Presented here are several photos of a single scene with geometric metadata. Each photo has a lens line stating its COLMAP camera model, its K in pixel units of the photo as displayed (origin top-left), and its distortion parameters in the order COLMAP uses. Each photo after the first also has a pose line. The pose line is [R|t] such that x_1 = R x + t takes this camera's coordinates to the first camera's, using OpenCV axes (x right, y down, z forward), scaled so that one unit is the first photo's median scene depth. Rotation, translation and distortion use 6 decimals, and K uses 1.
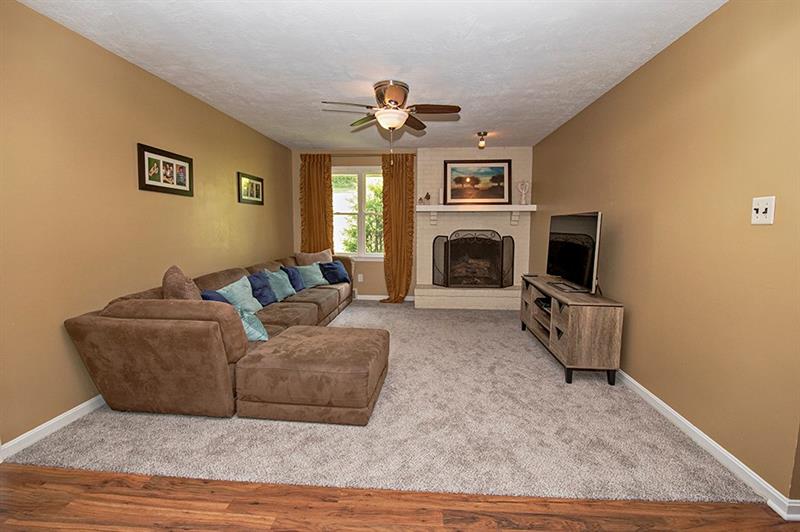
lens RADIAL K [[352.0, 0, 401.8], [0, 352.0, 260.0], [0, 0, 1]] dist [-0.003502, -0.001626]
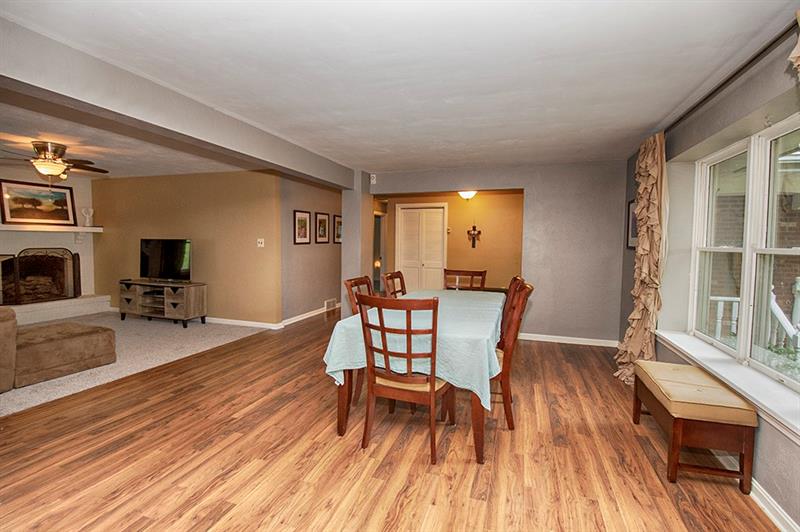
lens RADIAL K [[352.0, 0, 399.8], [0, 352.0, 261.2], [0, 0, 1]] dist [-0.003502, -0.001626]
pose [[0.260351, -0.051719, 0.964128, -0.555528], [0.082413, 0.996110, 0.031180, 0.011759], [-0.961990, 0.071339, 0.263600, -0.344579]]
